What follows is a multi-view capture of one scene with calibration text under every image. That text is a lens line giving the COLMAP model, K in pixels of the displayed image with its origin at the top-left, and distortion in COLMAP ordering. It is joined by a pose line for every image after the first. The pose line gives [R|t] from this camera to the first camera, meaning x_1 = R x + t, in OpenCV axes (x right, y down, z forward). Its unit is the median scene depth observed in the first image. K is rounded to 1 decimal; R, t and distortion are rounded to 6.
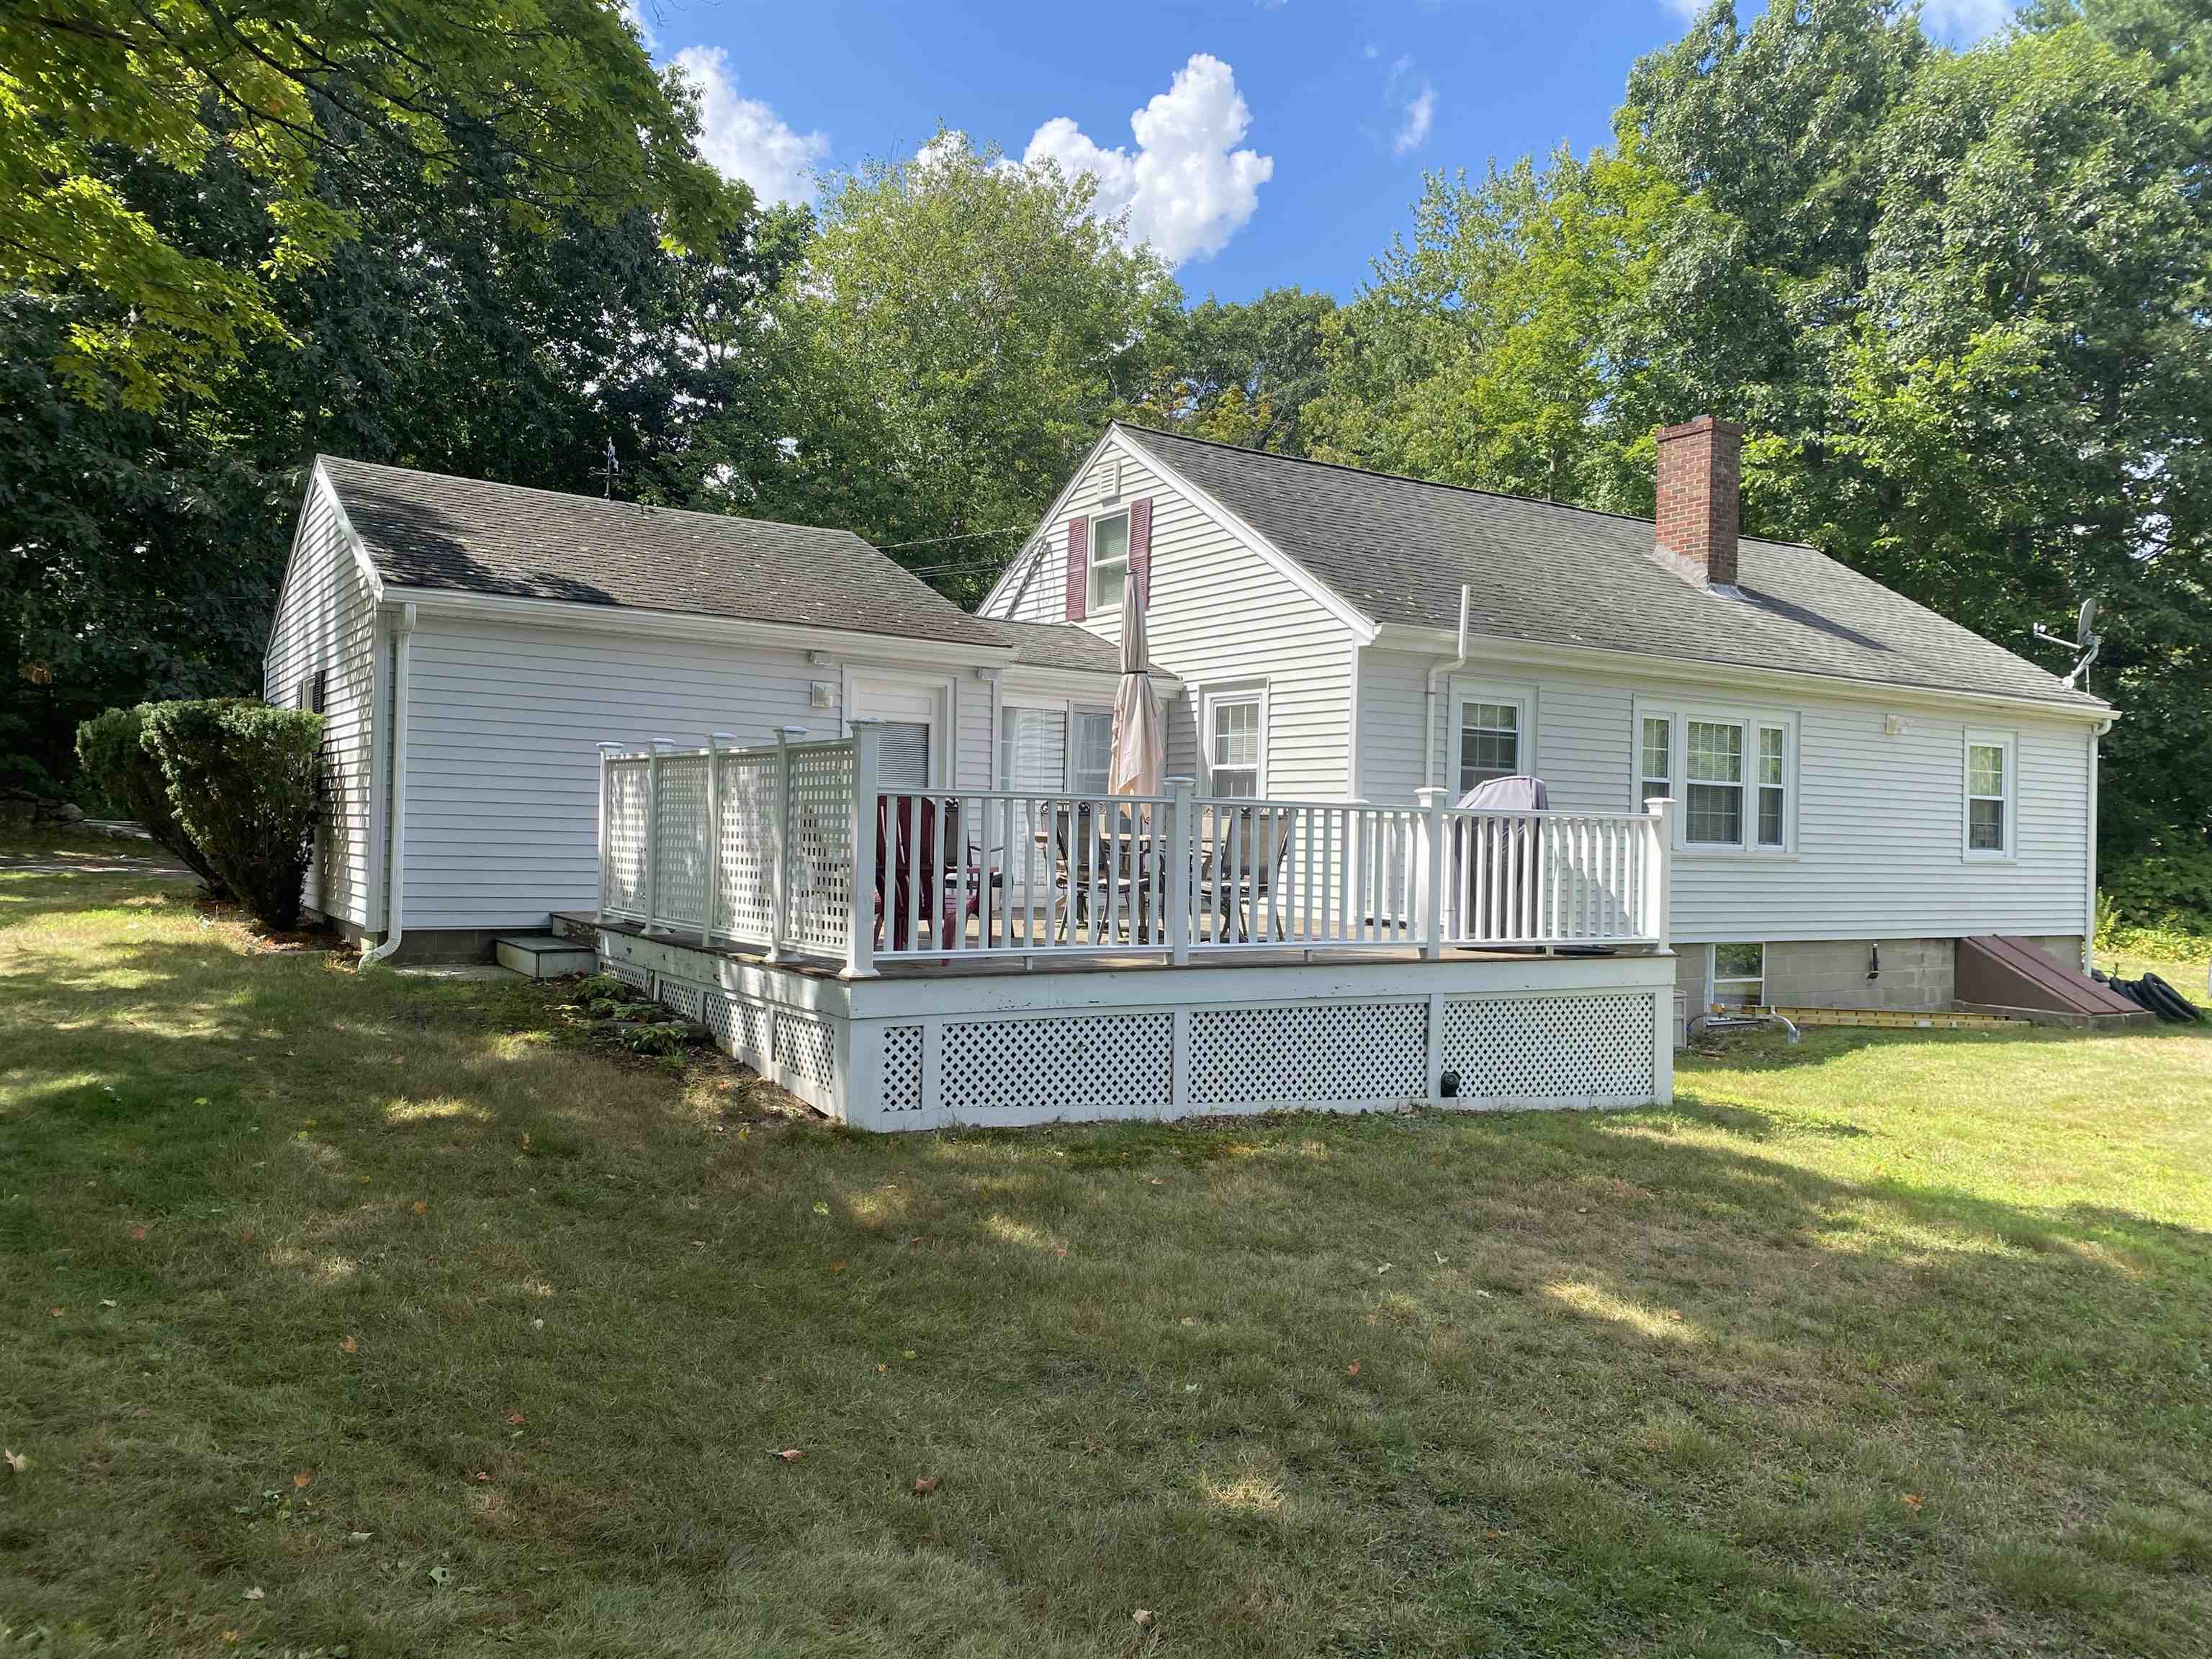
lens RADIAL K [[1648.7, 0, 1106.0], [0, 1648.7, 829.5], [0, 0, 1]] dist [0.001145, -0.003378]
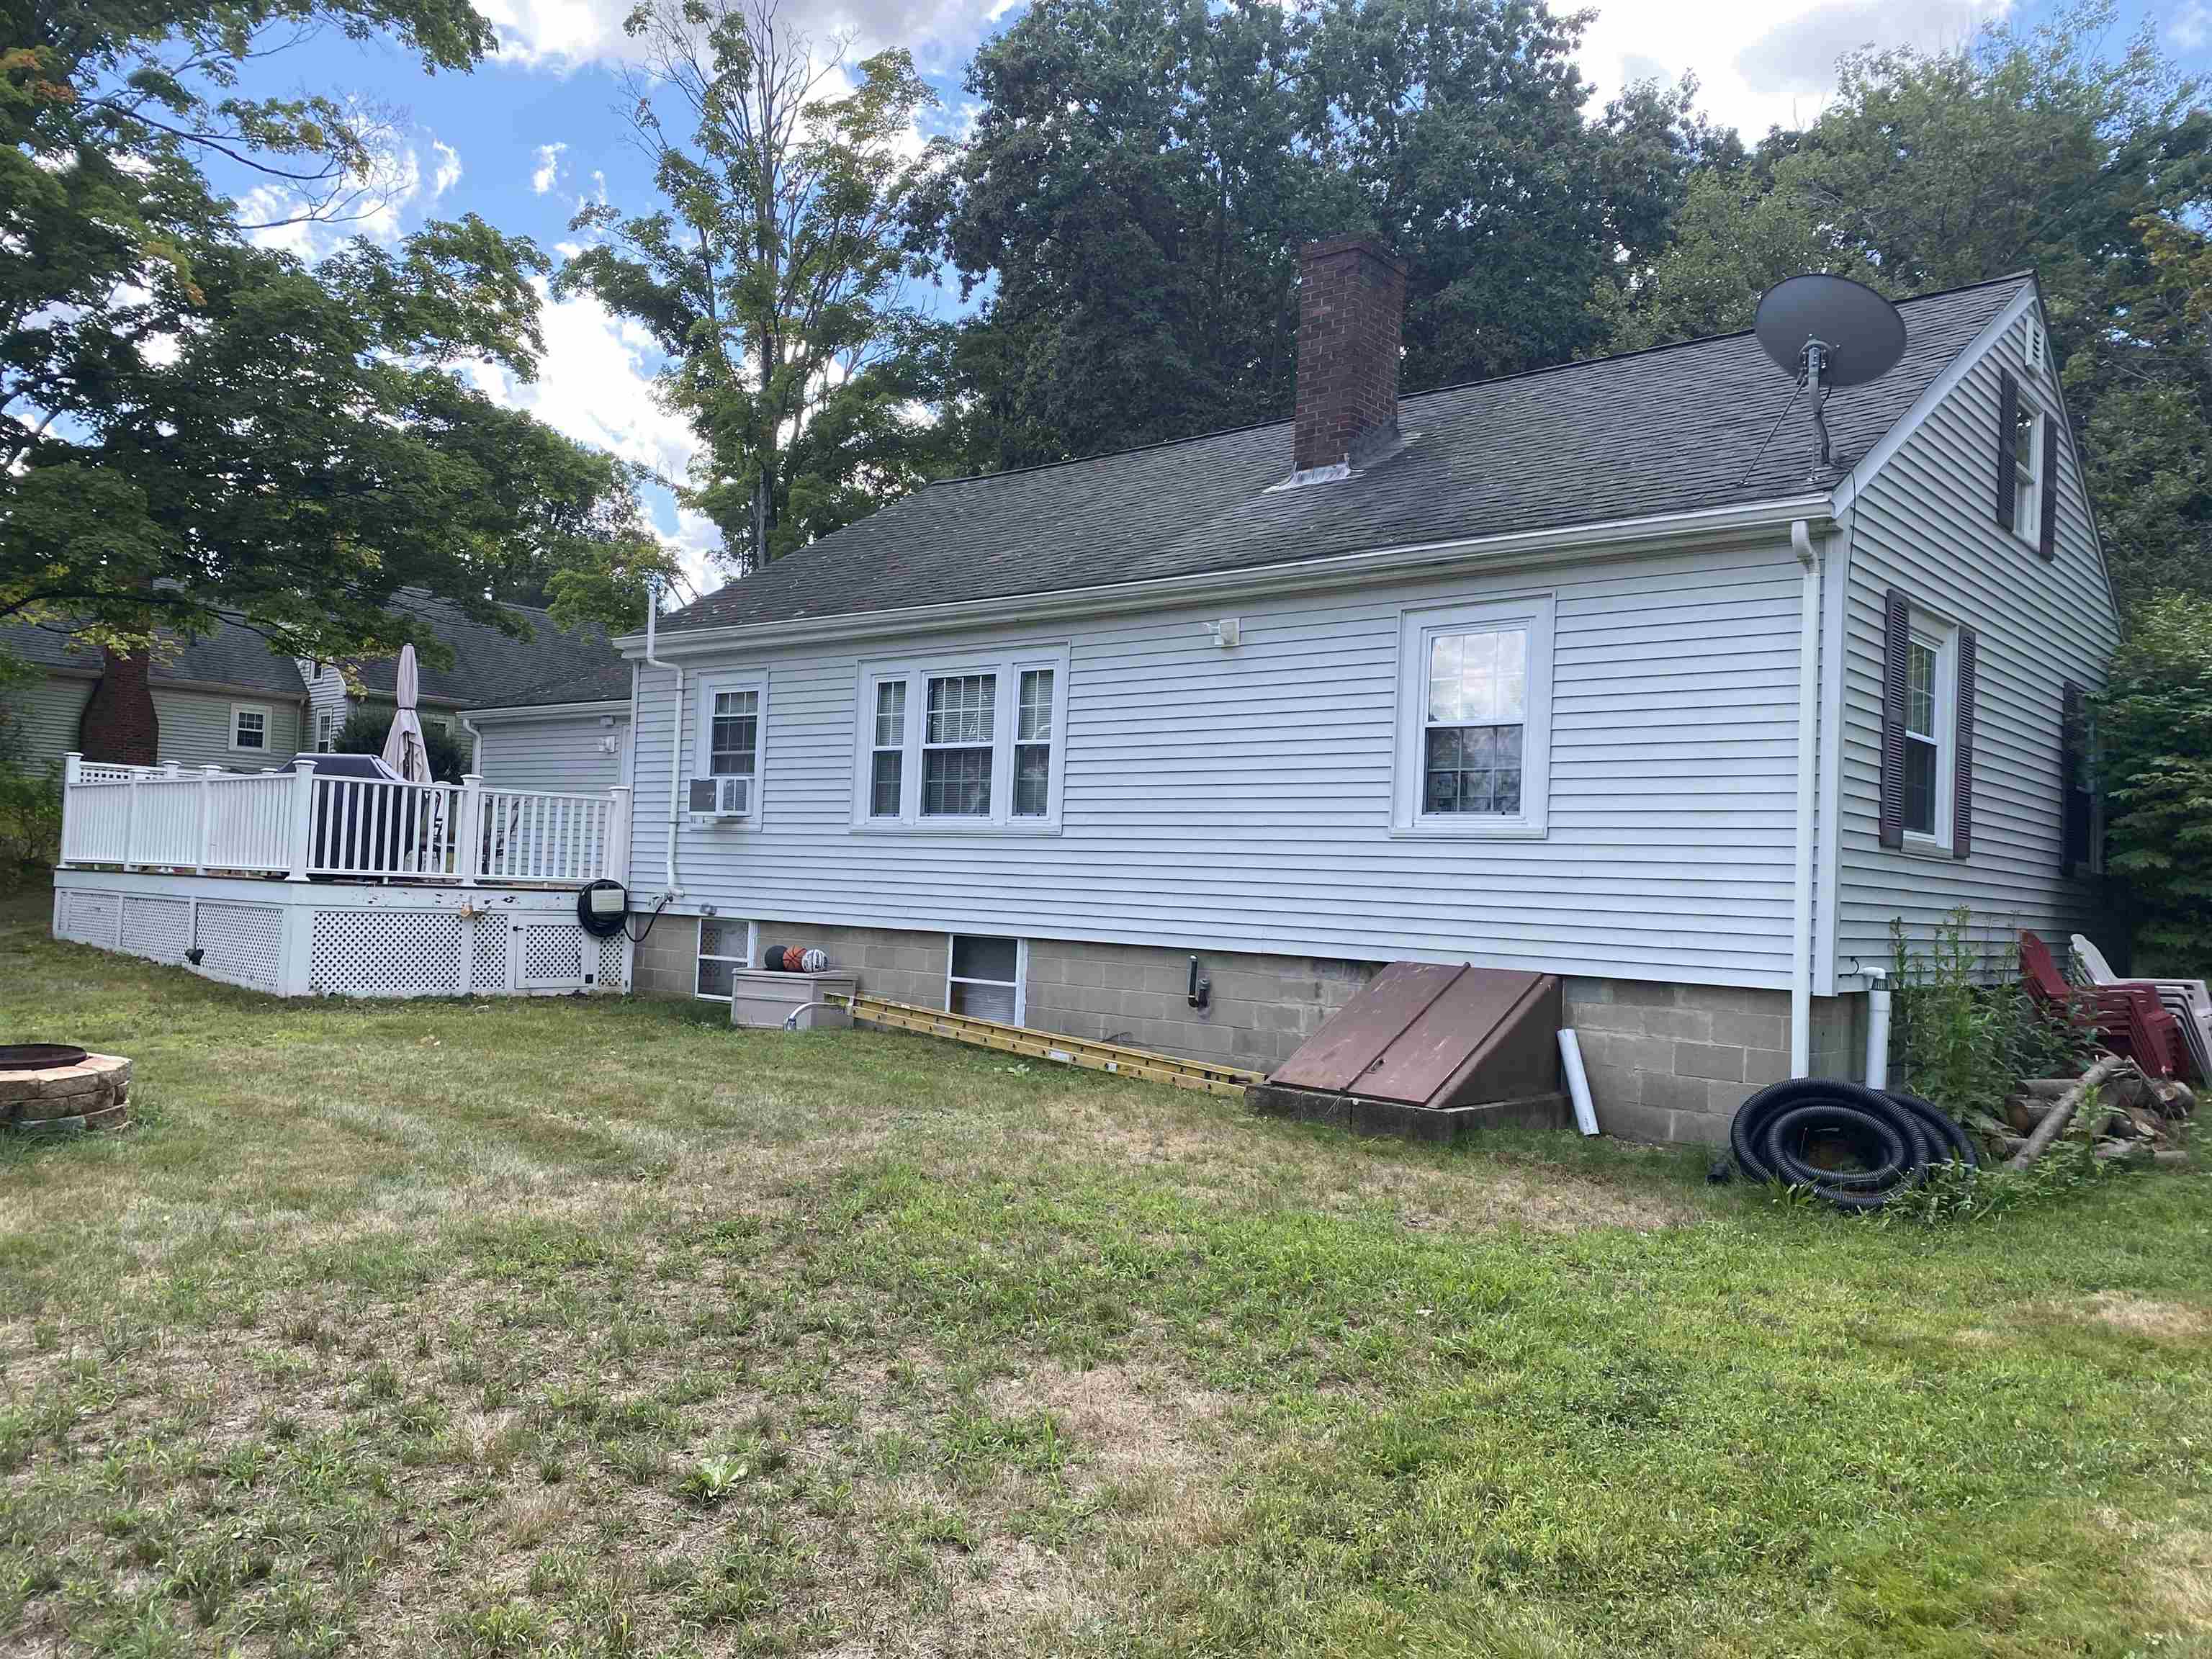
lens RADIAL K [[1648.7, 0, 1106.0], [0, 1648.7, 829.5], [0, 0, 1]] dist [0.001145, -0.003378]
pose [[0.251156, -0.035185, -0.967307, 1.213206], [-0.048072, 0.997653, -0.048770, 0.054783], [0.966752, 0.058750, 0.248875, 0.851126]]
